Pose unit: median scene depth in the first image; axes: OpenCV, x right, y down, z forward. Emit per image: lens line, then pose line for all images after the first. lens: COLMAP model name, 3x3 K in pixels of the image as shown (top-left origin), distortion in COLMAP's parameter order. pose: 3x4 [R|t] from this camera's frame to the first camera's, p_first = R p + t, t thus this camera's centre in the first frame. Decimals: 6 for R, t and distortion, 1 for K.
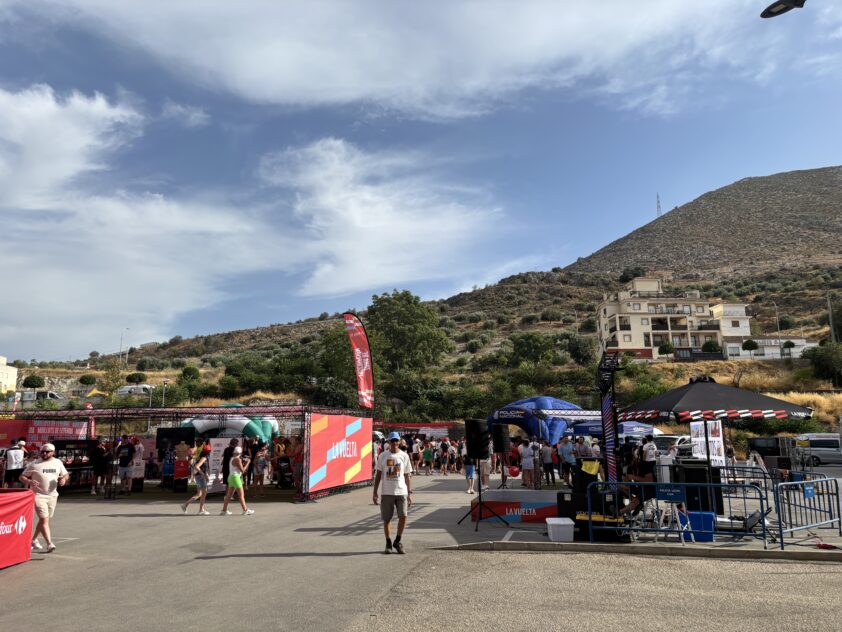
lens RADIAL K [[631.8, 0, 425.1], [0, 631.8, 317.1], [0, 0, 1]] dist [0.061703, -0.078118]
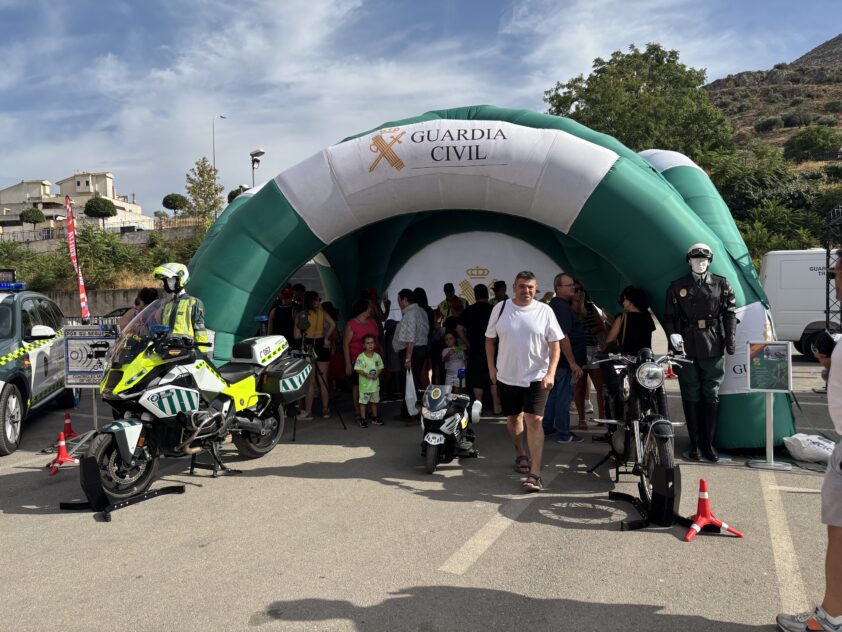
lens RADIAL K [[637.0, 0, 402.4], [0, 637.0, 314.8], [0, 0, 1]] dist [-0.005443, -0.006155]
pose [[0.966249, -0.008859, -0.257459, -0.092063], [0.066175, 0.974408, 0.214827, 0.053817], [0.248967, -0.224614, 0.942106, 0.271778]]
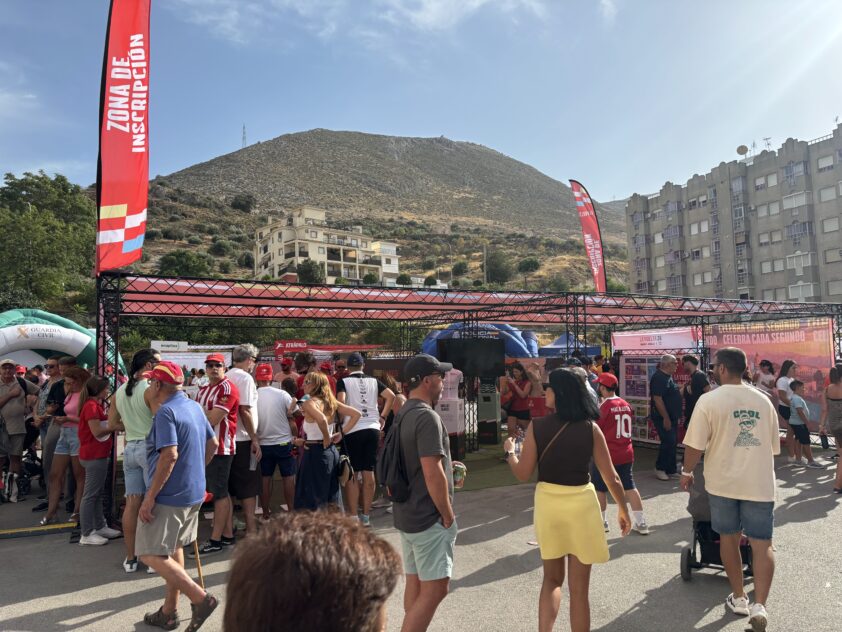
lens RADIAL K [[631.8, 0, 425.1], [0, 631.8, 317.1], [0, 0, 1]] dist [0.061703, -0.078118]
pose [[0.784966, 0.038569, 0.618338, -0.131545], [-0.105923, 0.991720, 0.072608, 0.020620], [-0.610417, -0.122491, 0.782551, 0.105958]]
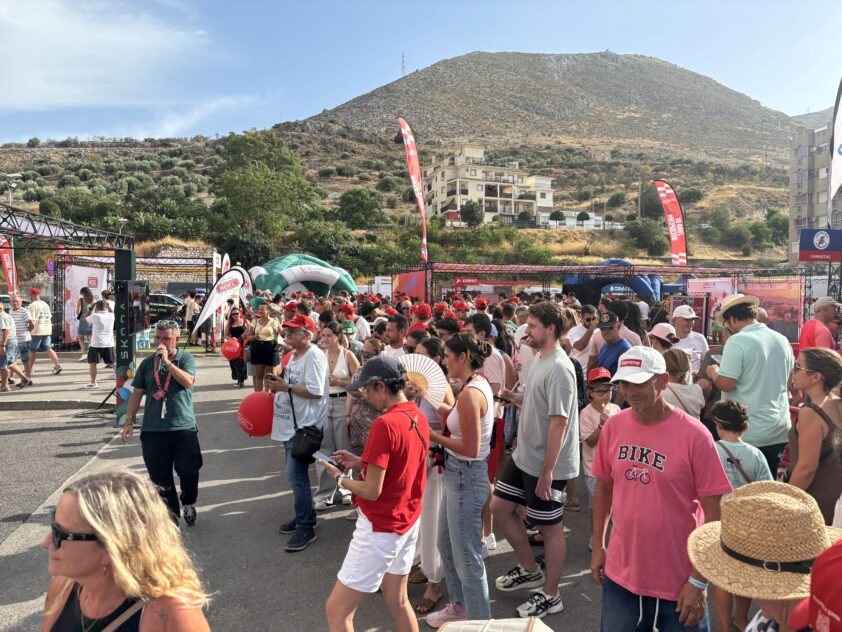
lens RADIAL K [[631.8, 0, 425.1], [0, 631.8, 317.1], [0, 0, 1]] dist [0.061703, -0.078118]
pose [[0.909403, -0.003663, 0.415899, -0.177550], [-0.090740, 0.974126, 0.206992, 0.006789], [-0.405896, -0.225978, 0.885541, 0.038162]]
